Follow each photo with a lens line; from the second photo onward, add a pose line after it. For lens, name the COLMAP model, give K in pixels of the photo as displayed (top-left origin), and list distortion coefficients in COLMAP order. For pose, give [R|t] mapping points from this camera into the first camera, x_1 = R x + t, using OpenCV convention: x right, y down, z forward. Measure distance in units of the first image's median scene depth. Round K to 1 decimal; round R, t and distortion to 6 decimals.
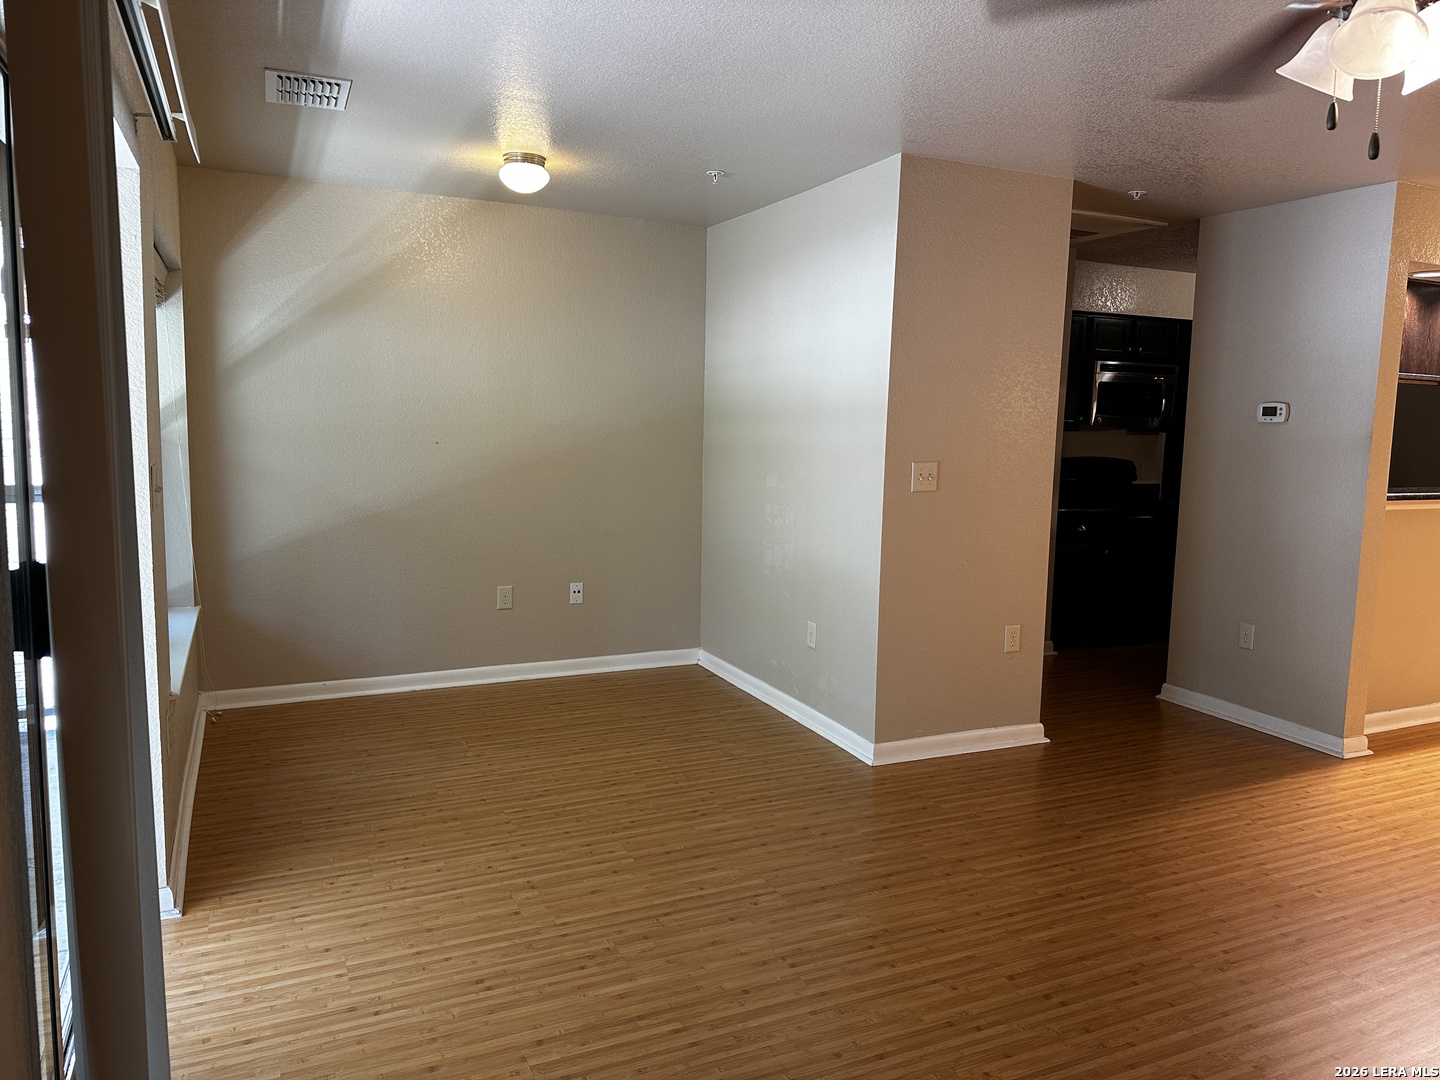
lens RADIAL K [[1016.0, 0, 714.1], [0, 1016.0, 547.7], [0, 0, 1]] dist [0.072328, -0.078198]
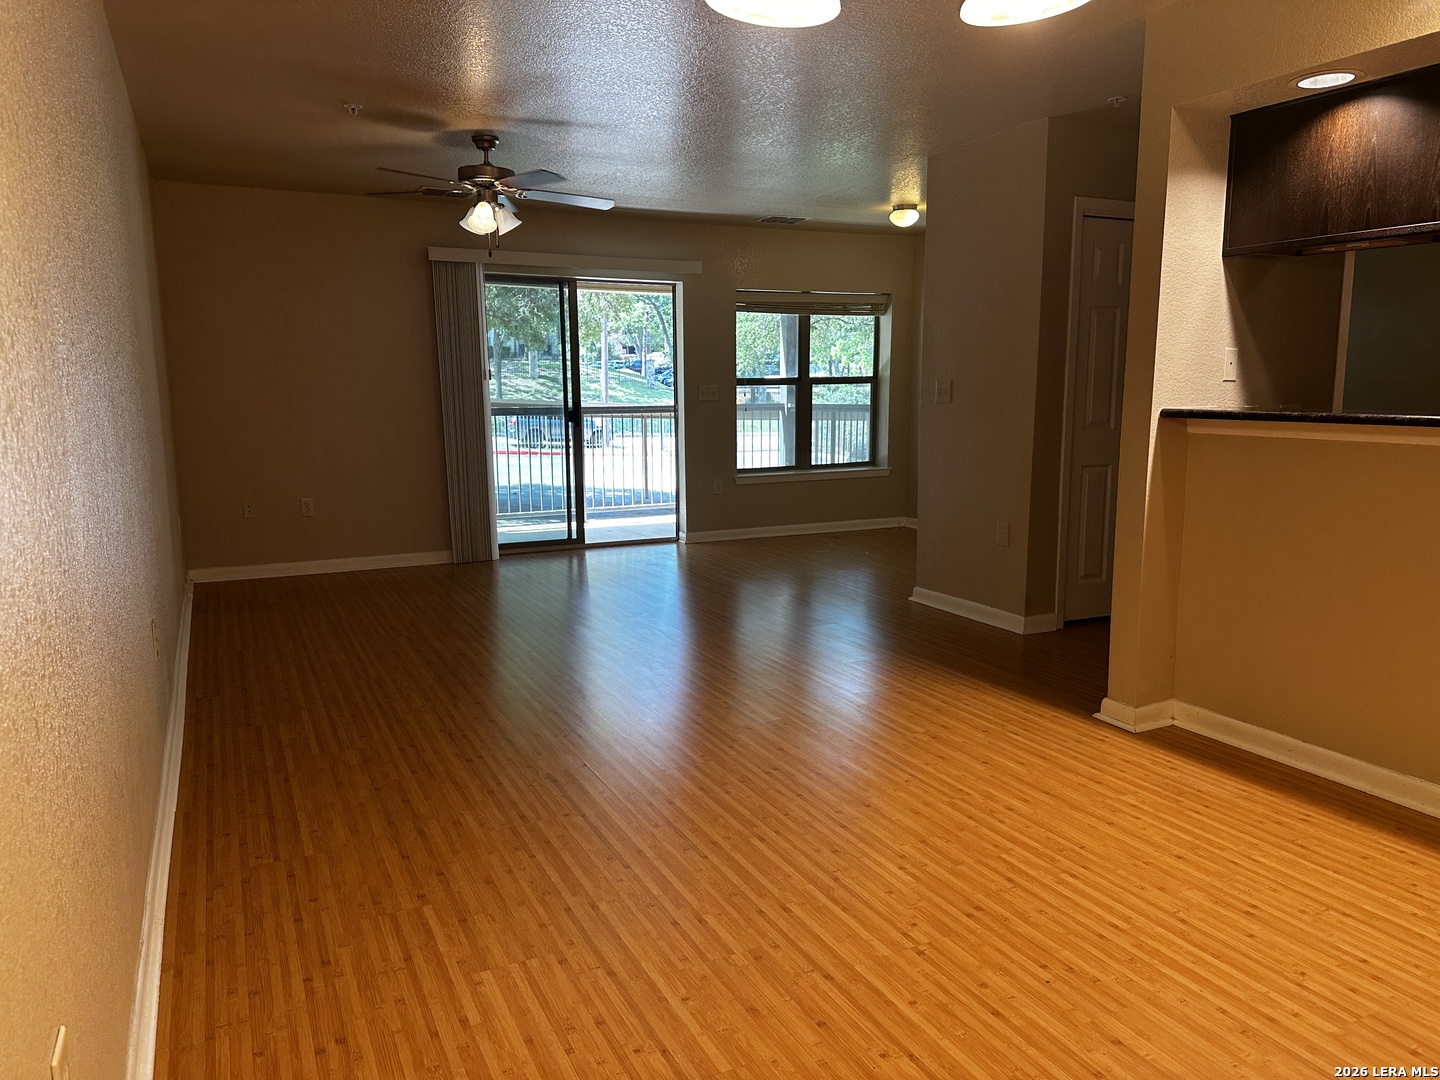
lens RADIAL K [[1005.2, 0, 718.8], [0, 1005.2, 543.0], [0, 0, 1]] dist [0.121671, -0.191937]
pose [[0.017805, 0.143844, -0.989440, 1.580801], [-0.112135, 0.983641, 0.140983, -0.027541], [0.993533, 0.108441, 0.033644, 0.706686]]
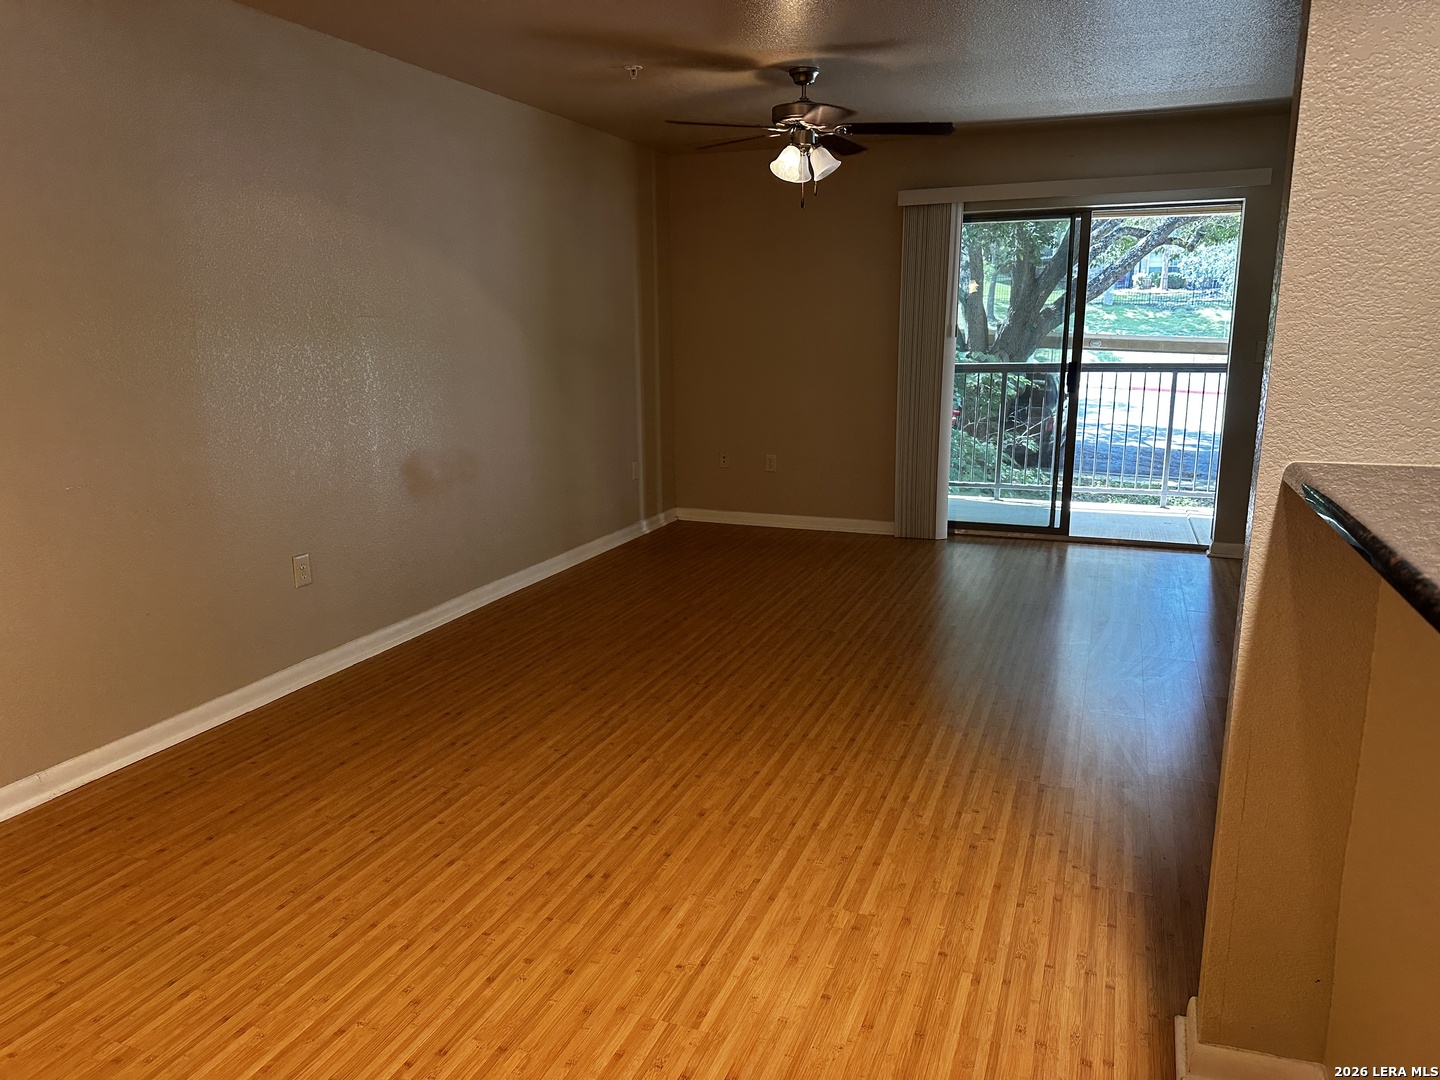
lens RADIAL K [[1028.9, 0, 711.5], [0, 1028.9, 521.2], [0, 0, 1]] dist [0.047897, -0.059842]
pose [[-0.728689, 0.123407, -0.673635, 1.156455], [-0.085287, 0.959621, 0.268055, -0.130426], [0.679514, 0.252781, -0.688740, 1.237926]]
